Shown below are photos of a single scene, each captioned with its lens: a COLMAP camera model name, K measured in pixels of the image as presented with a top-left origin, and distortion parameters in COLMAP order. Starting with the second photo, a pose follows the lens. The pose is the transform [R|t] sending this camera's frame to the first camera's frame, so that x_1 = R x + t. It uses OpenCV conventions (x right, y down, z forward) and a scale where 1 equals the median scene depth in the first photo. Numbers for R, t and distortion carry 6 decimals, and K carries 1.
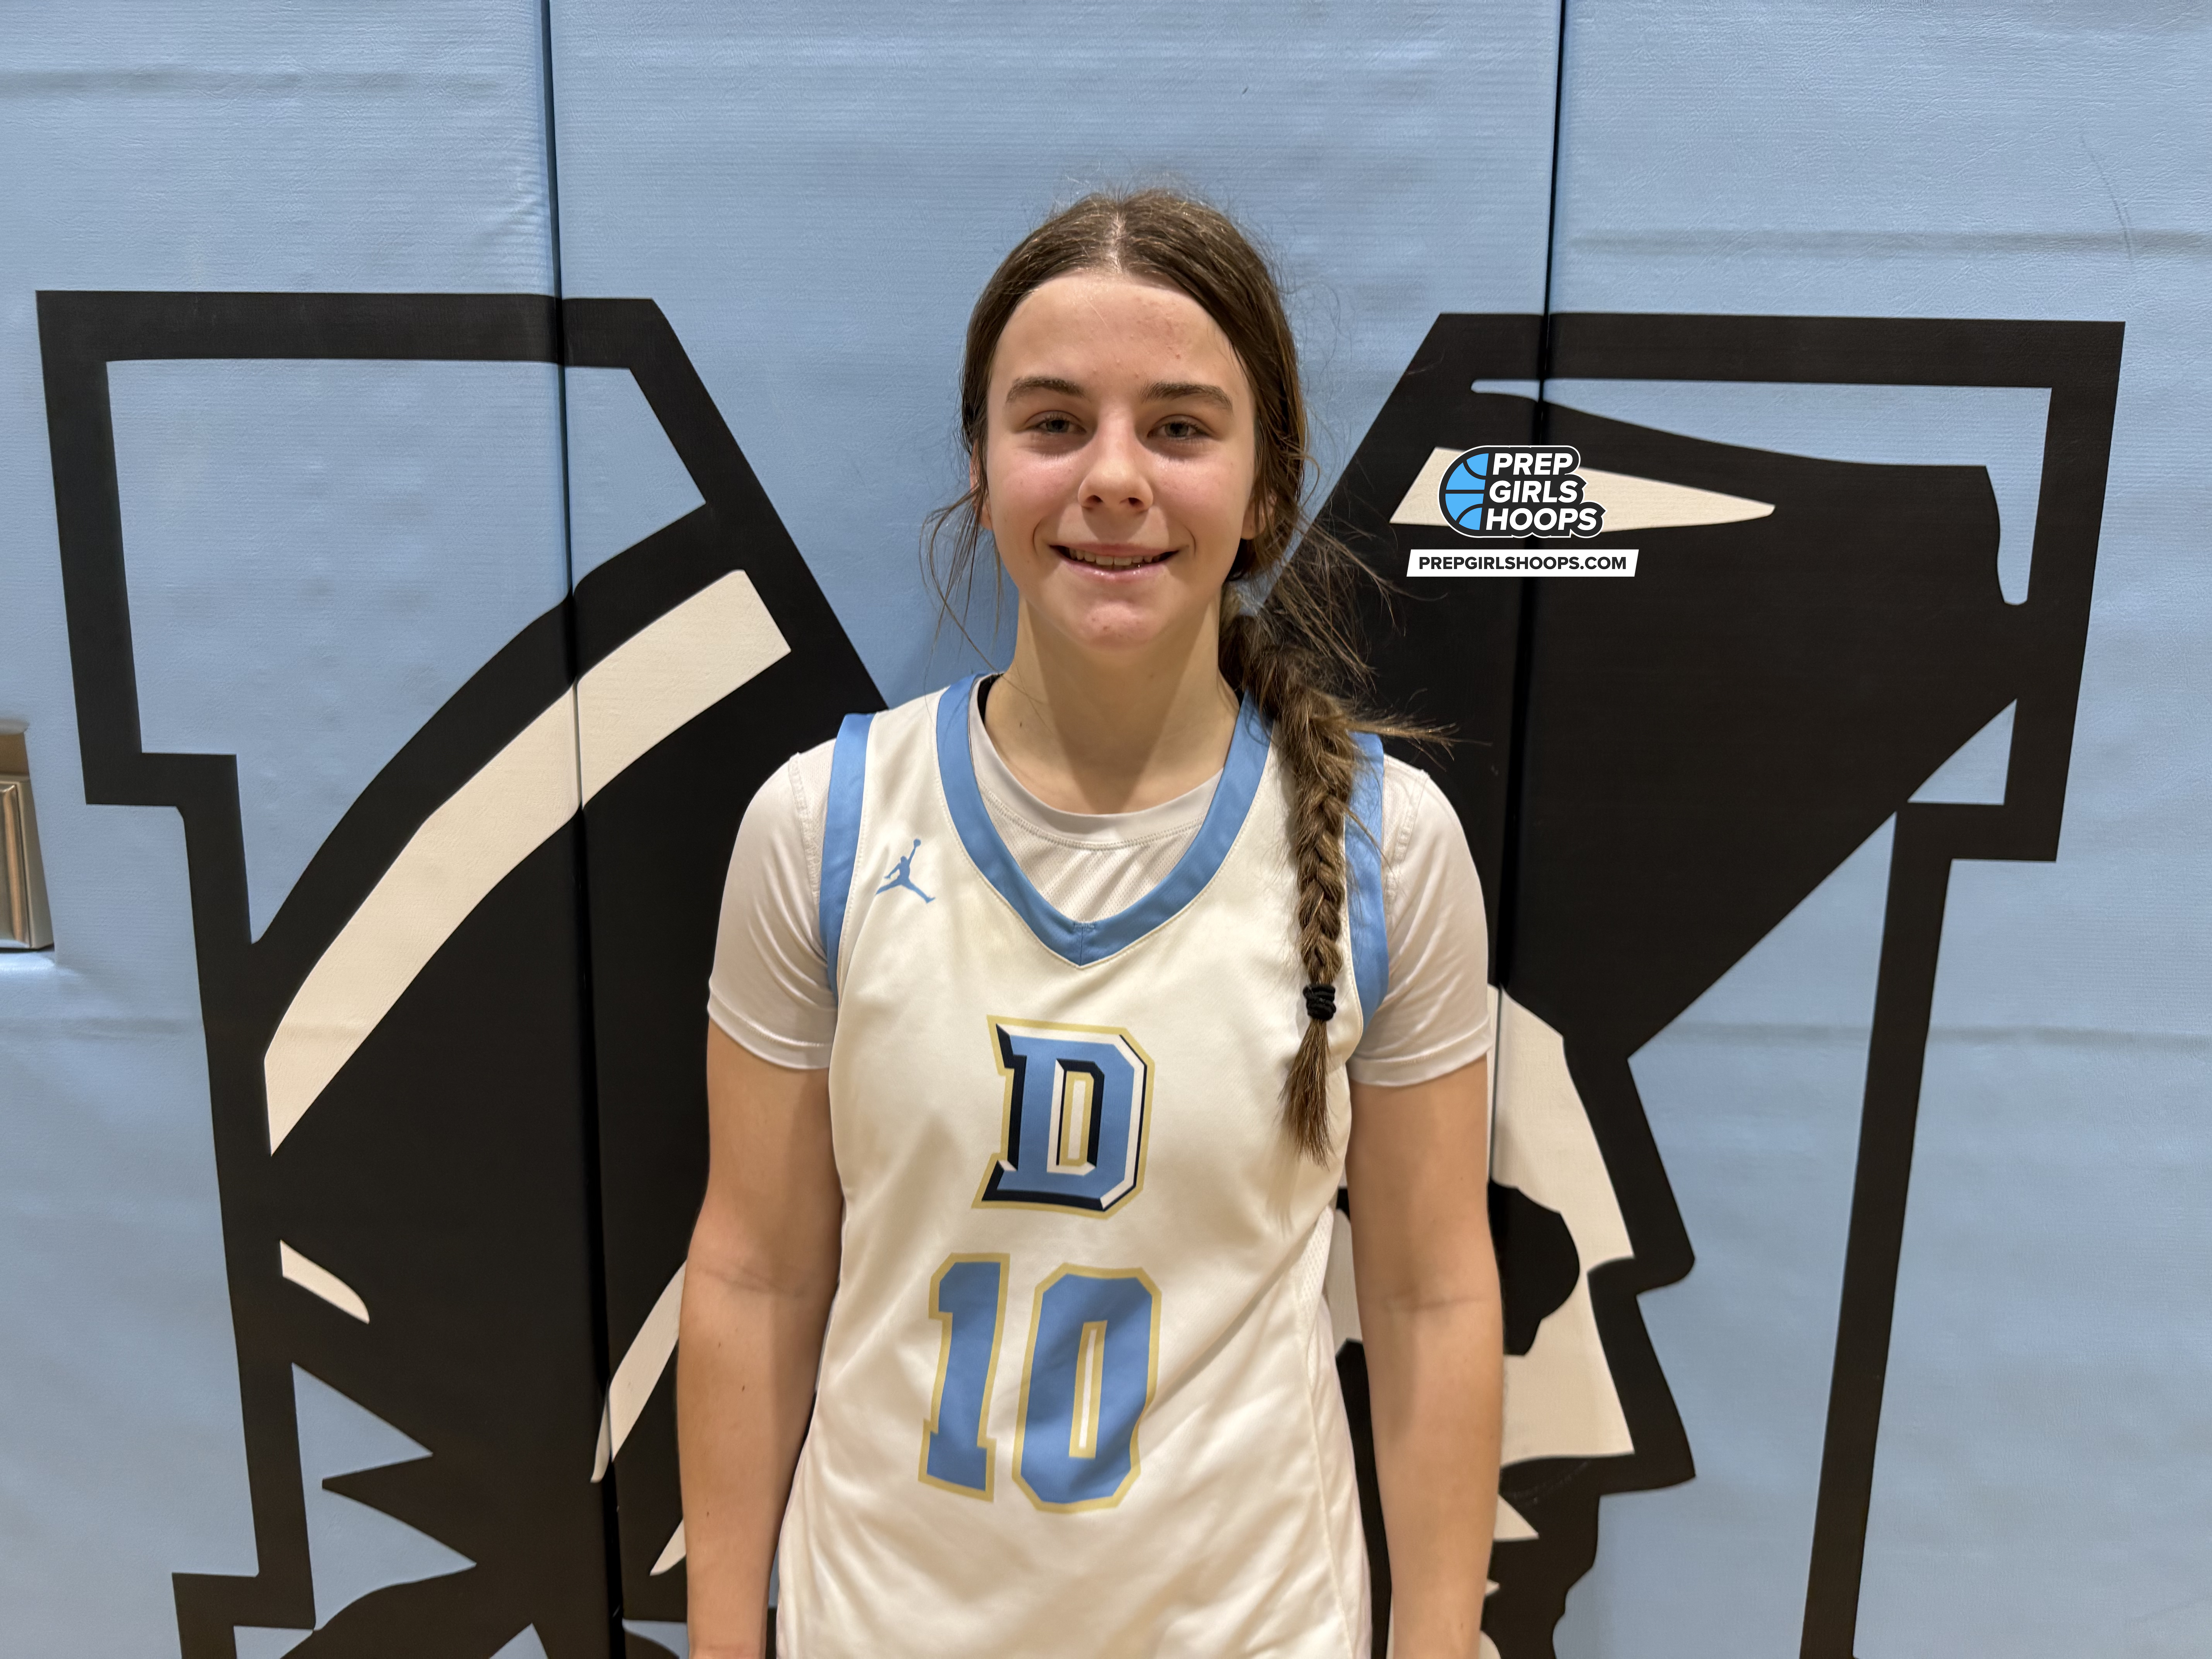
lens RADIAL K [[1550.0, 0, 1124.3], [0, 1550.0, 840.6], [0, 0, 1]] dist [-0.020504, -0.002607]
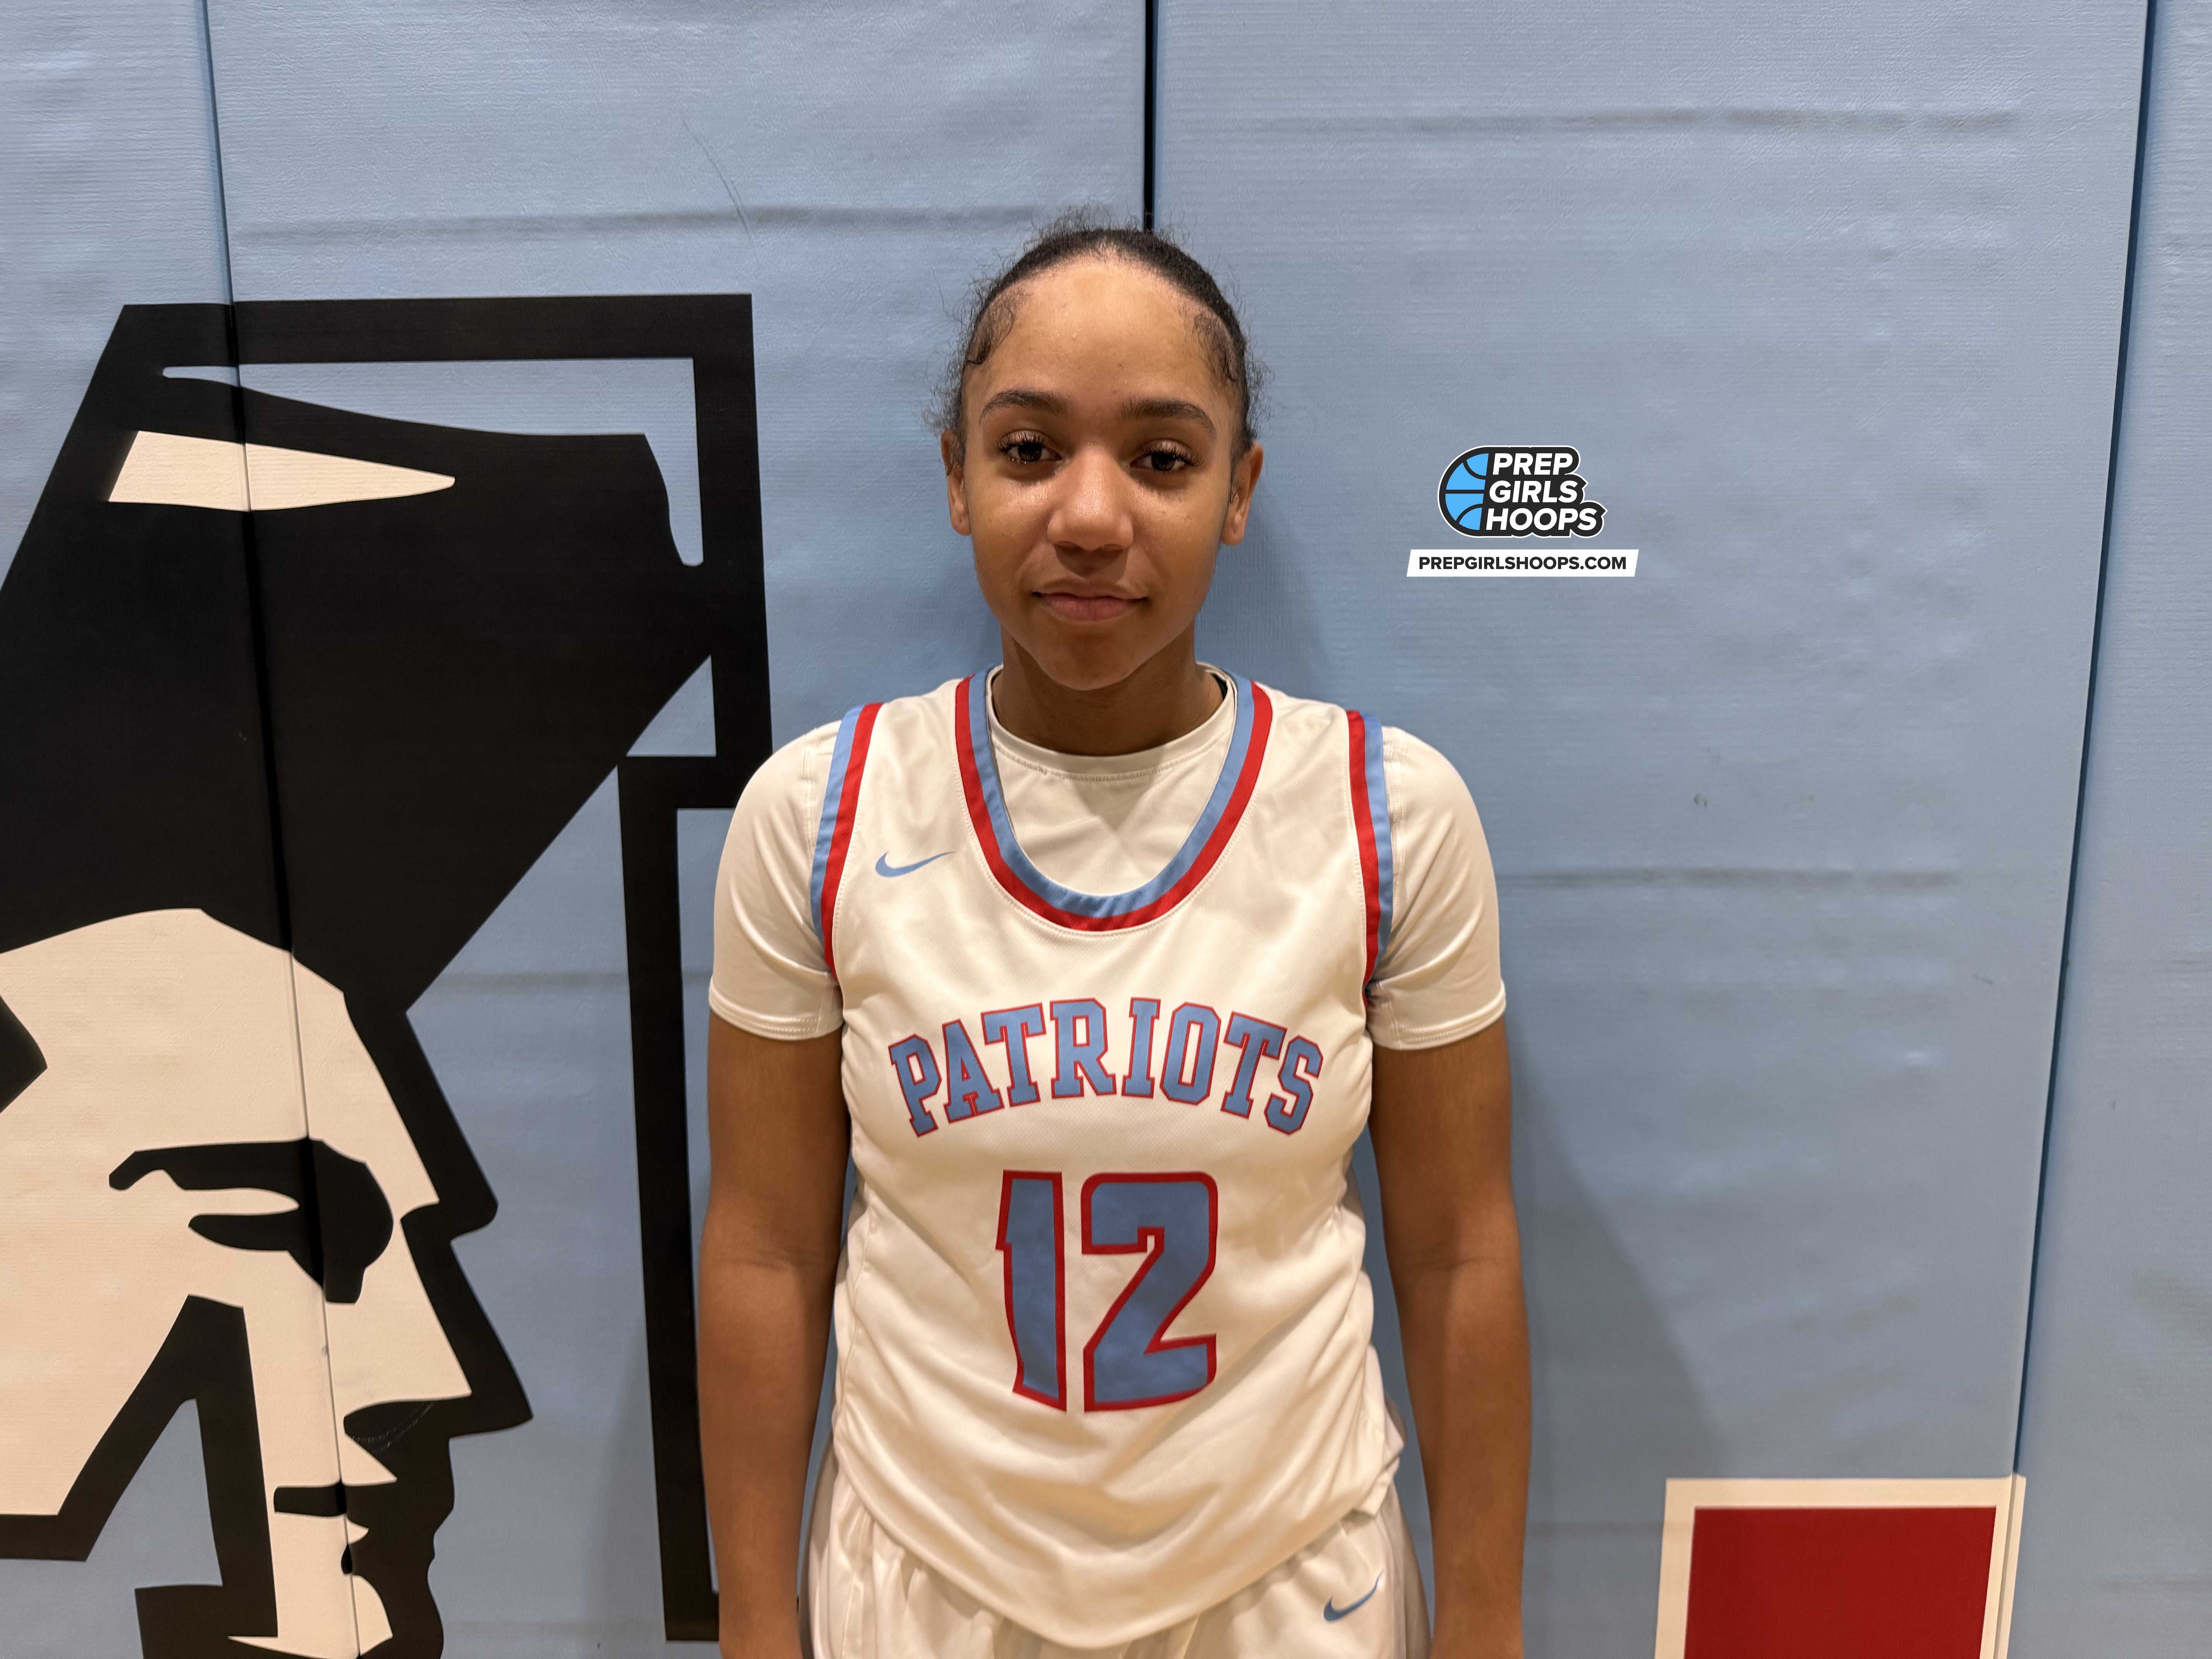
lens RADIAL K [[1550.0, 0, 1105.1], [0, 1550.0, 830.4], [0, 0, 1]] dist [-0.020504, -0.002607]
pose [[0.998924, -0.029066, 0.036145, 0.800598], [0.029847, 0.999328, -0.021269, 0.058281], [-0.035503, 0.022325, 0.999120, -0.062349]]
